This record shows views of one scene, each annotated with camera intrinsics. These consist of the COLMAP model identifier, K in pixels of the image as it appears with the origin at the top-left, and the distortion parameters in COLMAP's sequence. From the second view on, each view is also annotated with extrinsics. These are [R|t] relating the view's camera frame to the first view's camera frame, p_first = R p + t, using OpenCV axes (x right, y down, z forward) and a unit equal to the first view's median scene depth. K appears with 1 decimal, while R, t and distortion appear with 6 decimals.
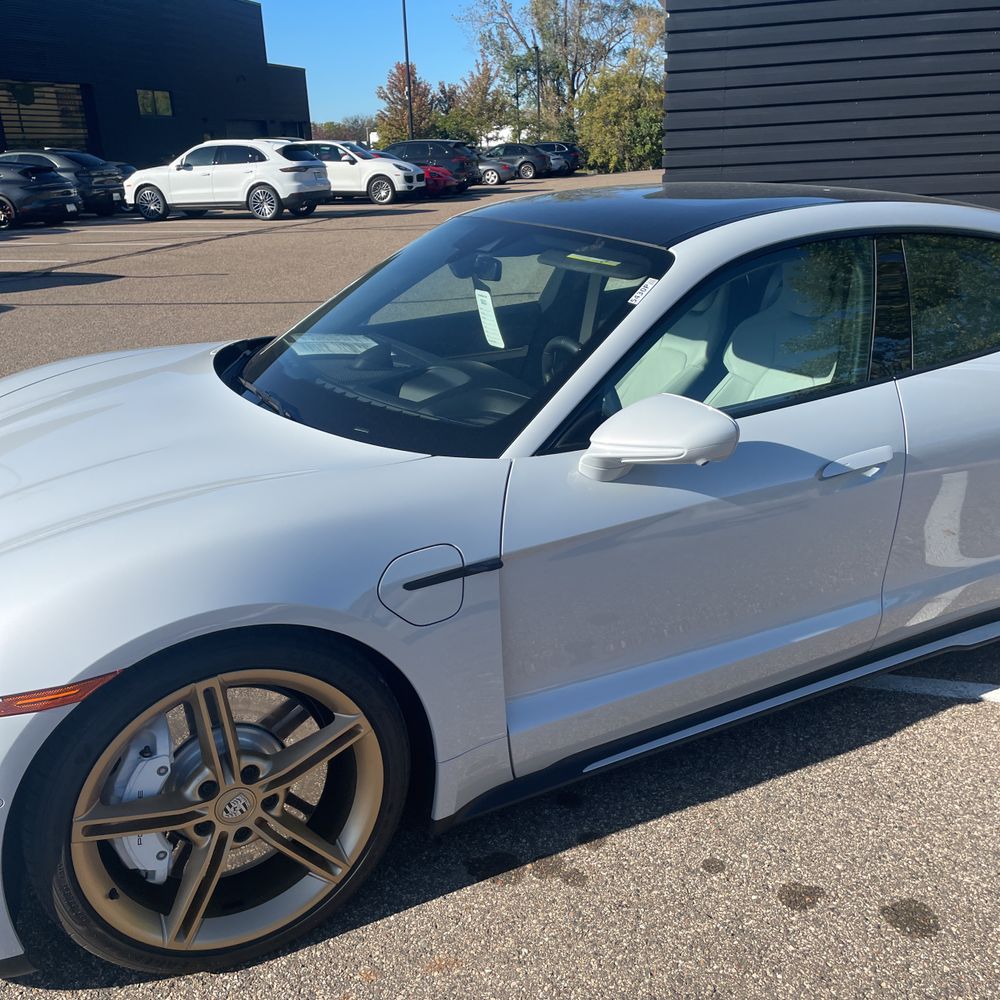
lens RADIAL K [[995.0, 0, 492.3], [0, 995.0, 517.7], [0, 0, 1]] dist [0.057557, -0.048795]
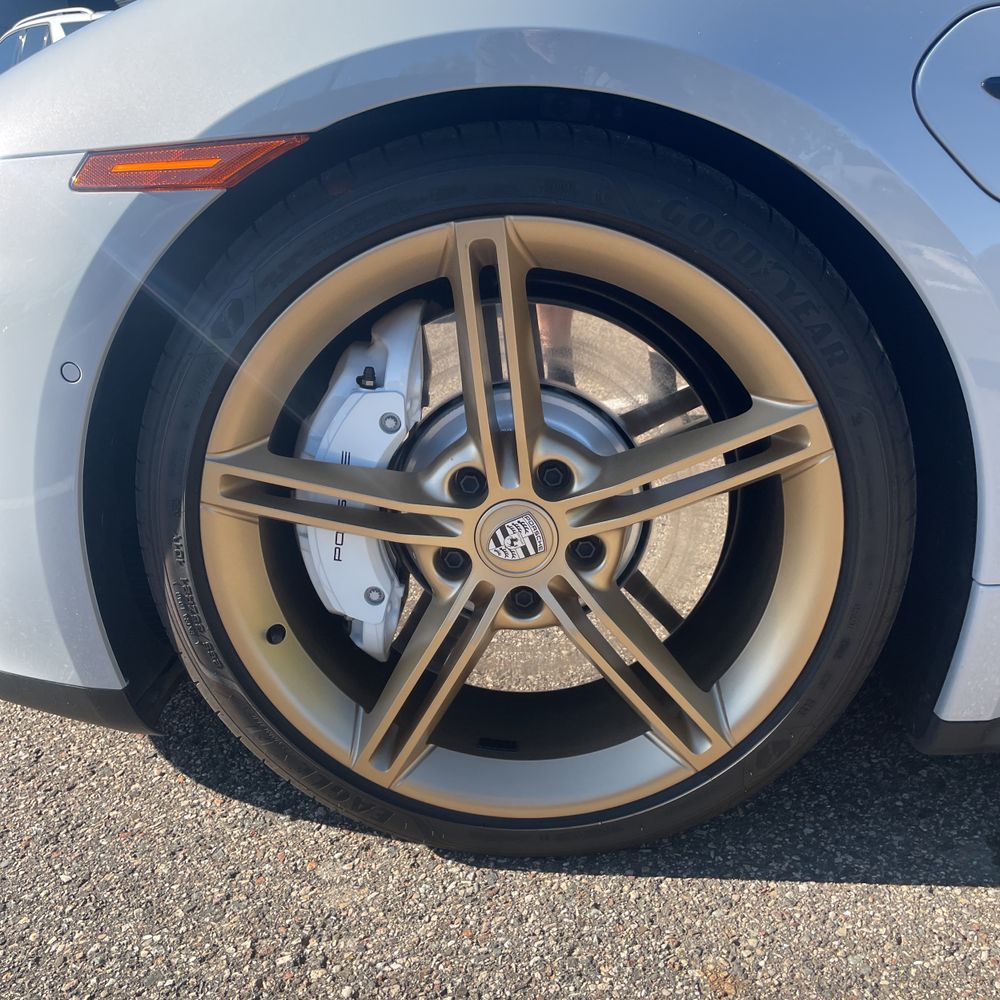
lens RADIAL K [[1024.8, 0, 499.0], [0, 1024.8, 511.7], [0, 0, 1]] dist [0.109474, -0.136785]
pose [[0.862482, 0.187832, -0.469940, -0.003695], [-0.177147, 0.981878, 0.067332, 0.030550], [0.474071, 0.025176, 0.880126, 0.069590]]
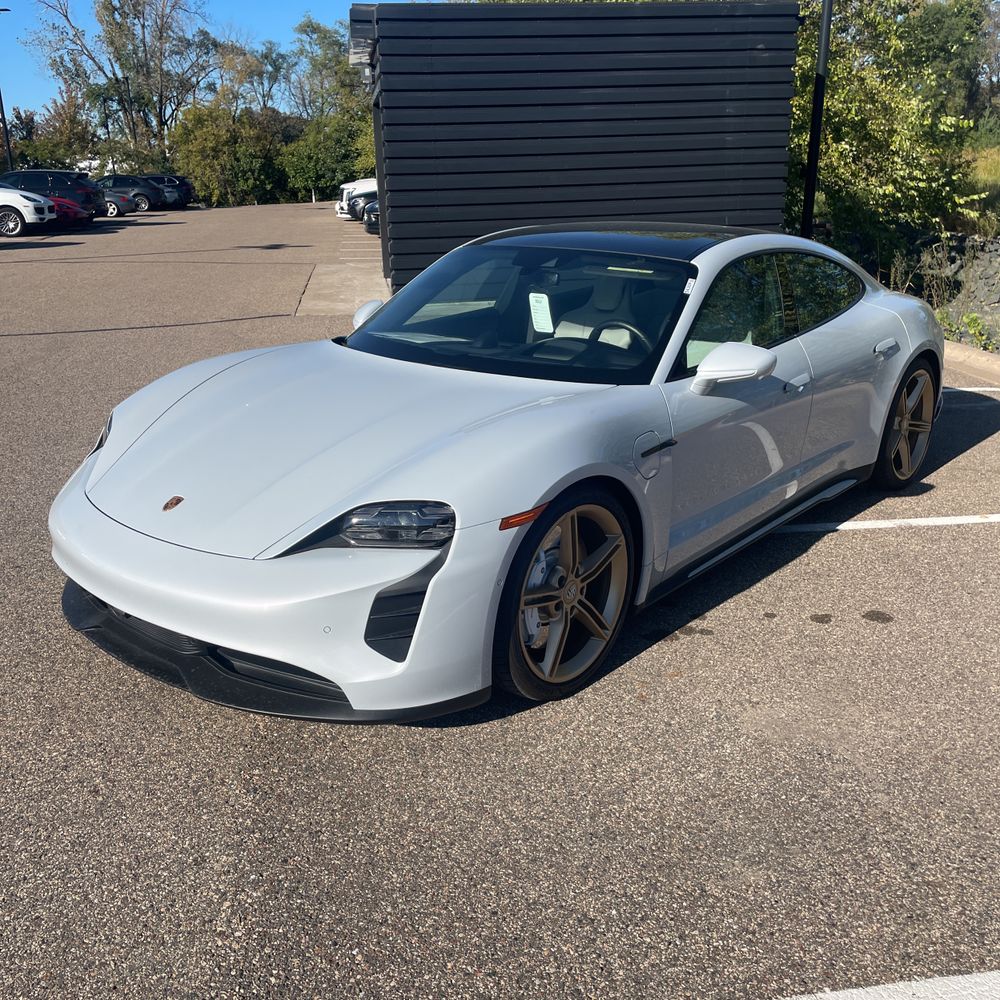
lens RADIAL K [[984.2, 0, 499.9], [0, 984.2, 512.1], [0, 0, 1]] dist [0.090408, -0.108164]
pose [[0.924462, -0.104803, 0.366586, -0.120393], [0.117301, 0.993025, -0.011916, 0.020137], [-0.362781, 0.054017, 0.930308, -0.063119]]
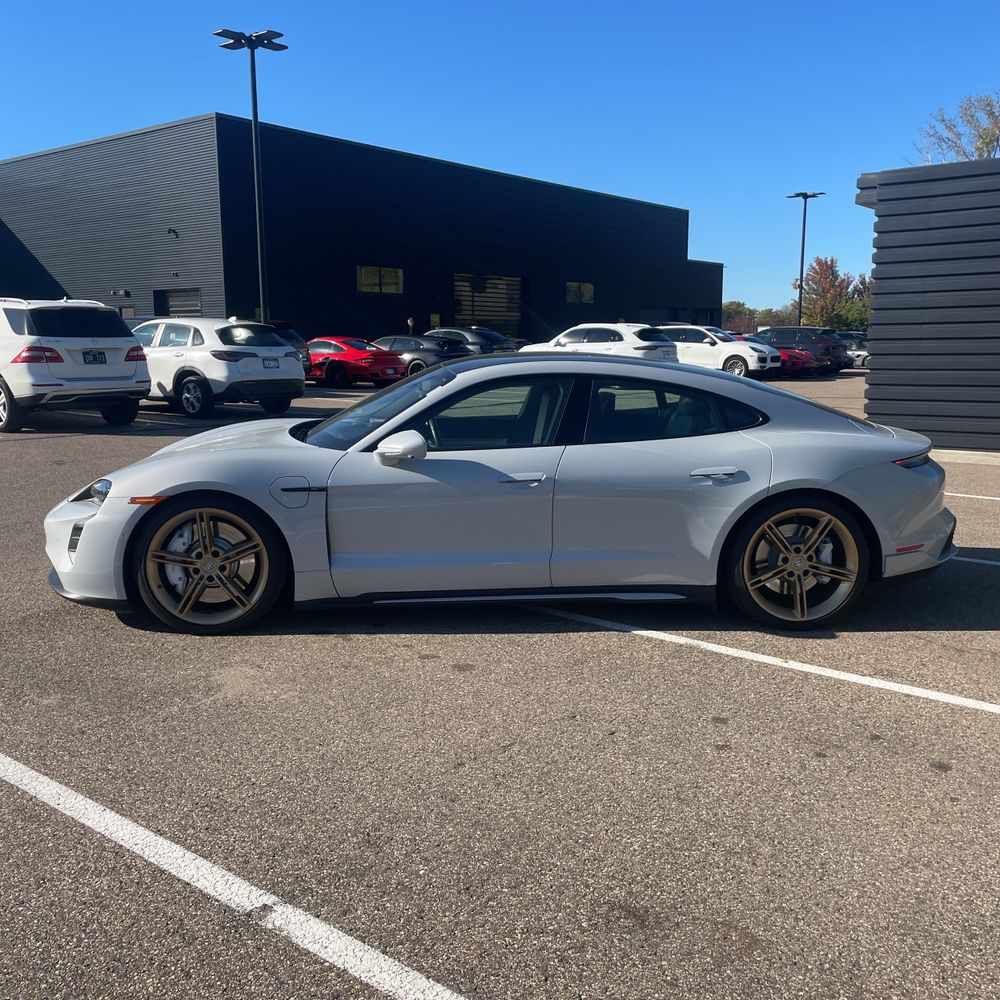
lens RADIAL K [[981.3, 0, 502.4], [0, 981.3, 506.1], [0, 0, 1]] dist [0.103933, -0.141911]
pose [[0.919085, 0.099465, -0.381300, 0.175360], [-0.165378, 0.975643, -0.144123, 0.047869], [0.357677, 0.195520, 0.913148, -0.136428]]
